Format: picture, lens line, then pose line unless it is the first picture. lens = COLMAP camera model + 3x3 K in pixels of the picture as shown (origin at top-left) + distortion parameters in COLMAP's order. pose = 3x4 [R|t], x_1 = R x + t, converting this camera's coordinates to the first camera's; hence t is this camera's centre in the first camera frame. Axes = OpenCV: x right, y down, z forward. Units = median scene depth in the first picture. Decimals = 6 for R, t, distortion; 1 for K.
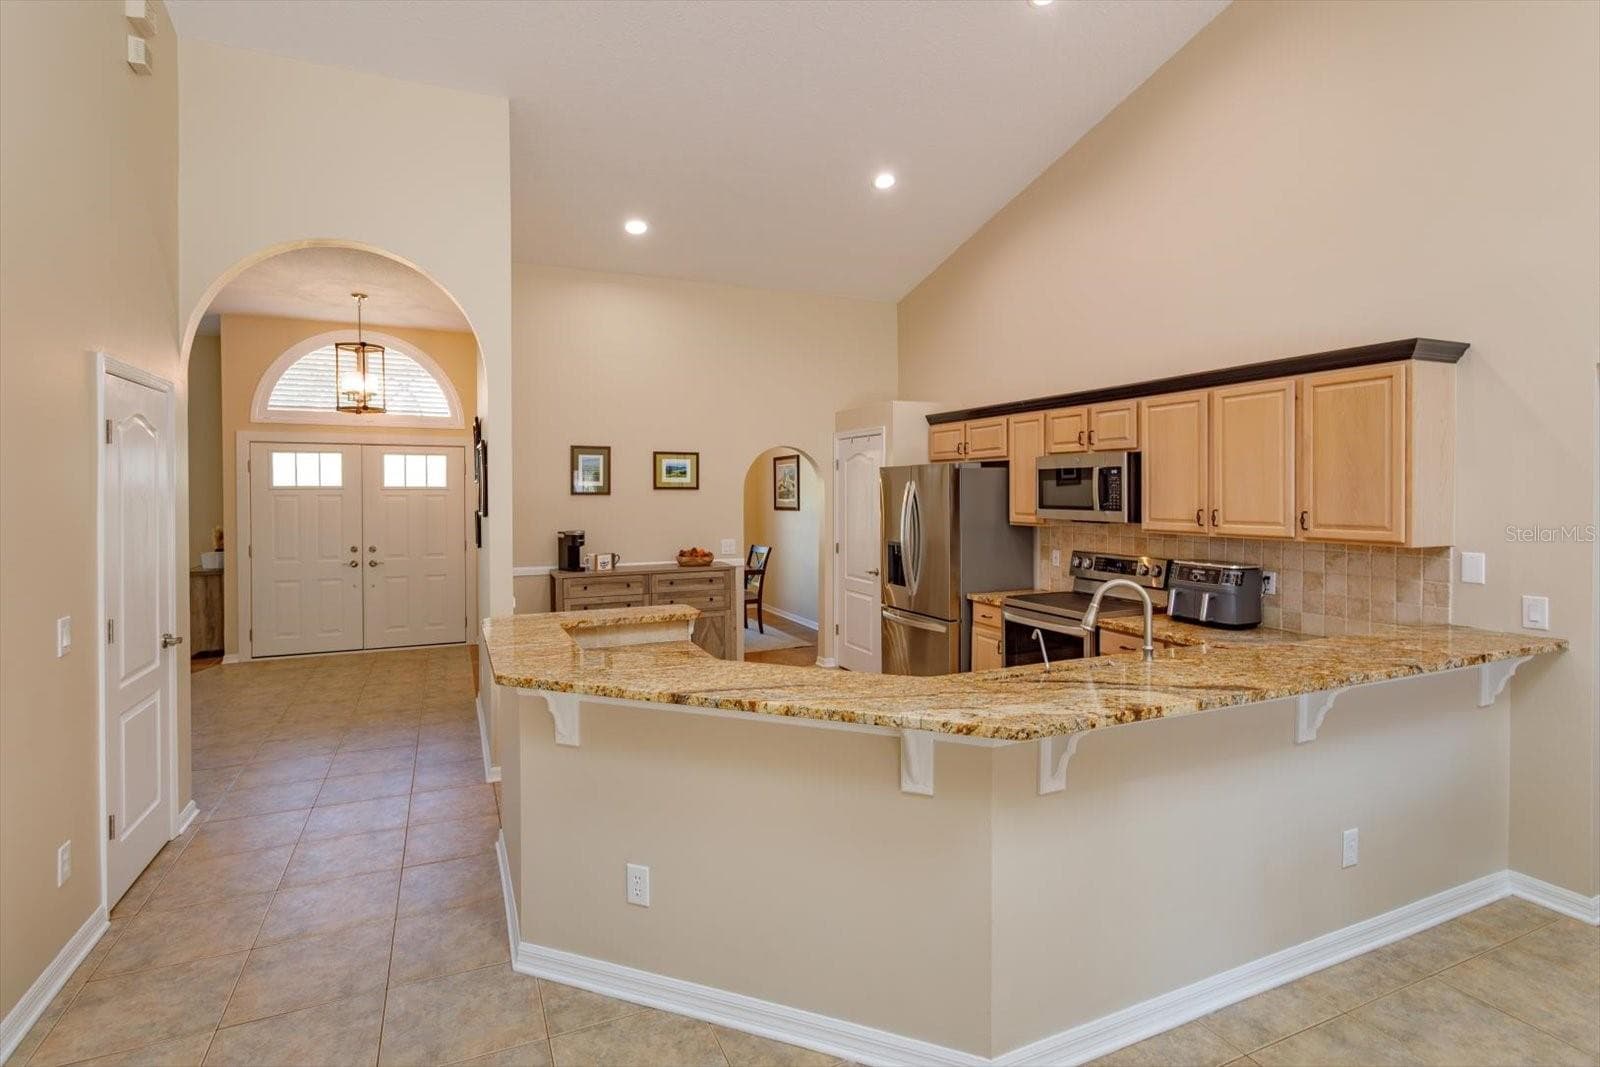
lens RADIAL K [[774.2, 0, 792.0], [0, 774.2, 488.6], [0, 0, 1]] dist [-0.000639, 0.000141]
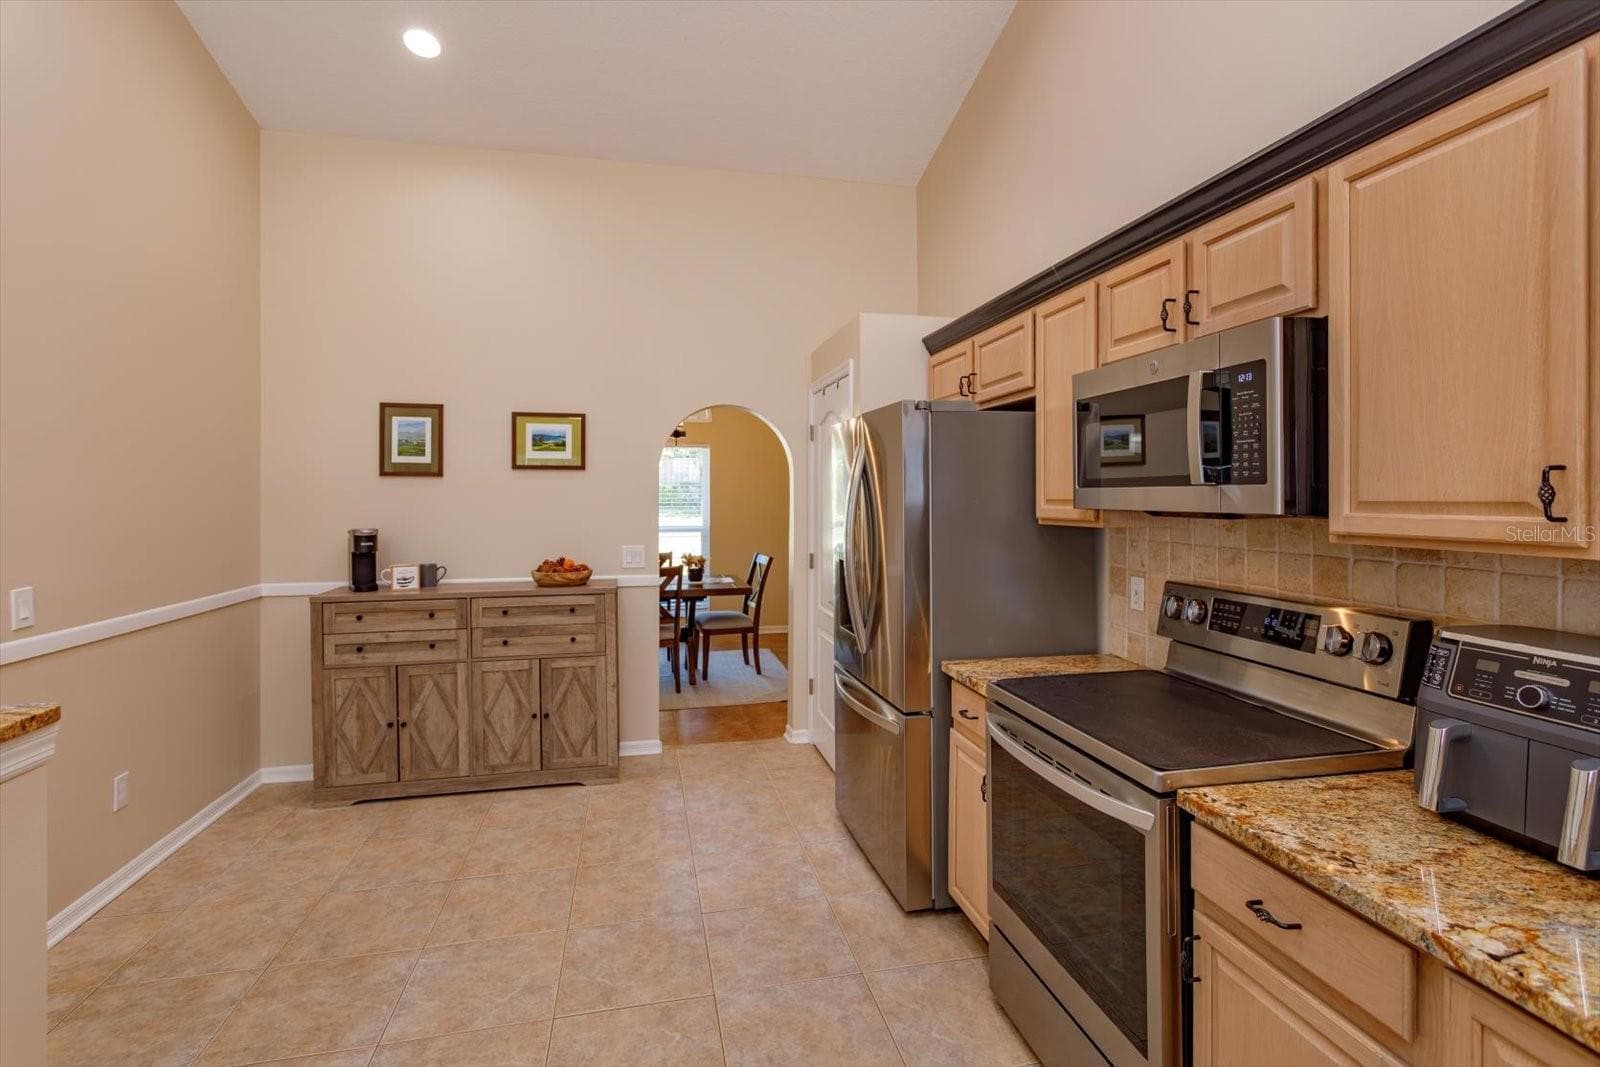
lens RADIAL K [[746.6, 0, 796.3], [0, 746.6, 494.1], [0, 0, 1]] dist [0.001605, 0.000296]
pose [[0.977077, -0.000610, -0.212885, 0.233697], [0.000161, 0.999998, -0.002130, 0.028592], [0.212885, 0.002047, 0.977075, 0.501149]]
